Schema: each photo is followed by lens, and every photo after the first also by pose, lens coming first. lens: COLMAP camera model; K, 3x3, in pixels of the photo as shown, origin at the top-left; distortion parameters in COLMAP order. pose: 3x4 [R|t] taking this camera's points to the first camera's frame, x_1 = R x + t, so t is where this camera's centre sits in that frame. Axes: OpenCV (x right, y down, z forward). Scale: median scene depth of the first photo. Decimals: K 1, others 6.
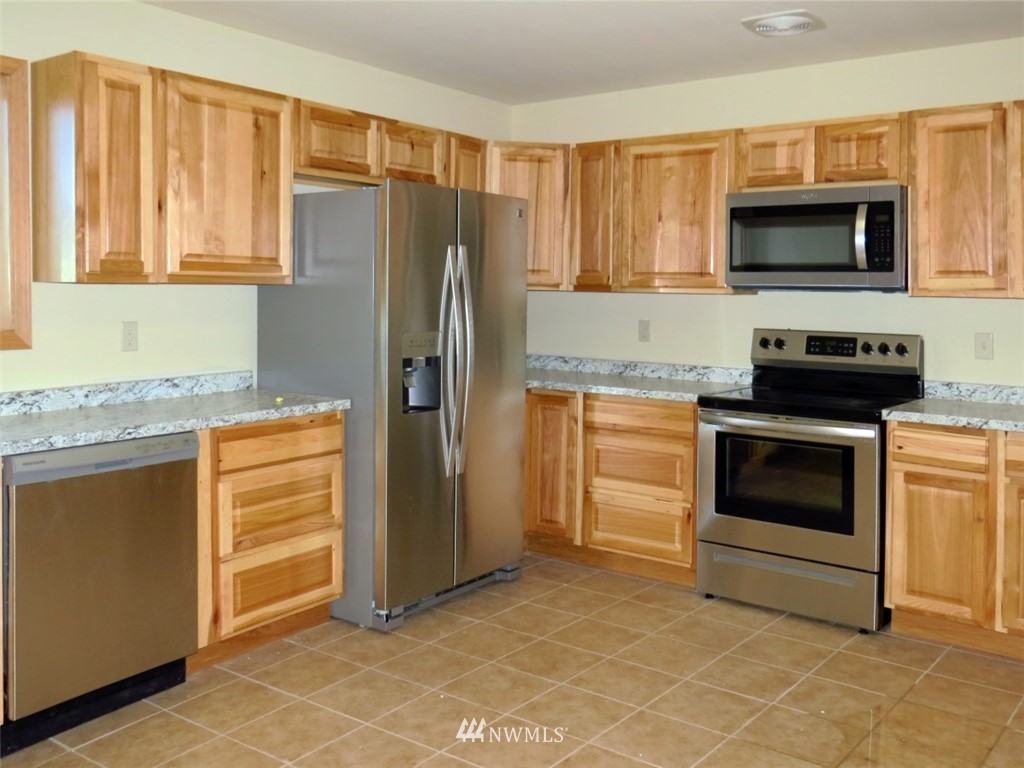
lens RADIAL K [[973.1, 0, 513.0], [0, 973.1, 378.7], [0, 0, 1]] dist [0.063080, 0.020338]
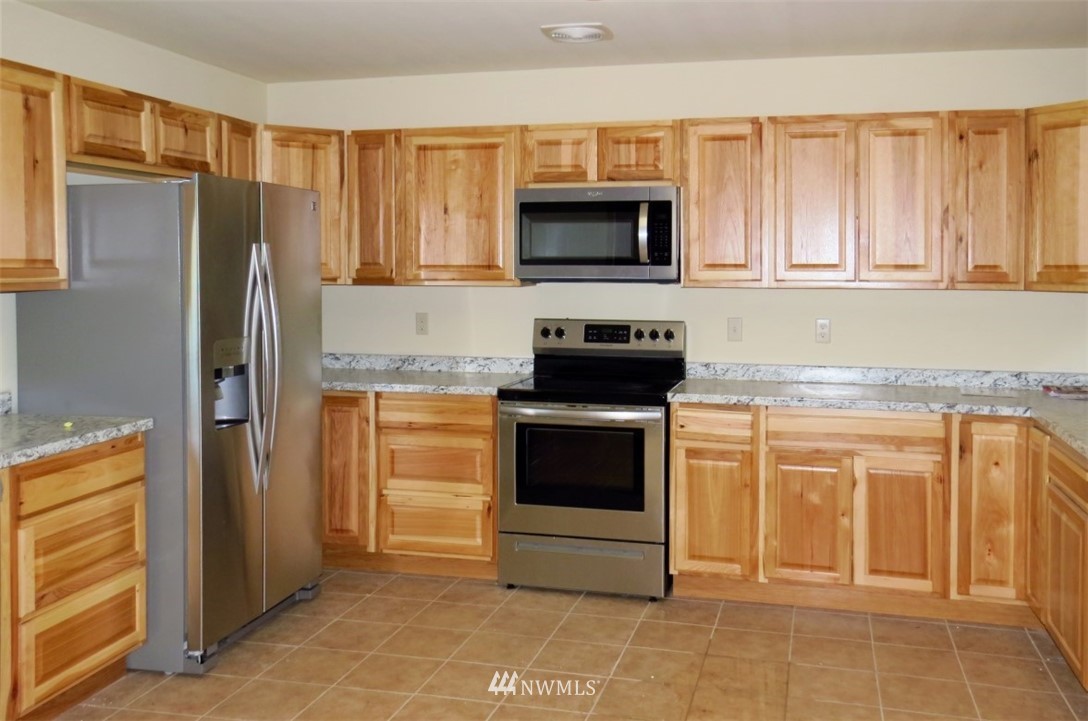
lens RADIAL K [[1076.9, 0, 542.6], [0, 1076.9, 356.4], [0, 0, 1]] dist [0.110319, 0.000000]
pose [[0.925191, -0.048205, 0.376428, -0.191510], [0.048031, 0.998797, 0.009852, -0.025578], [-0.376450, 0.008965, 0.926393, -0.049923]]
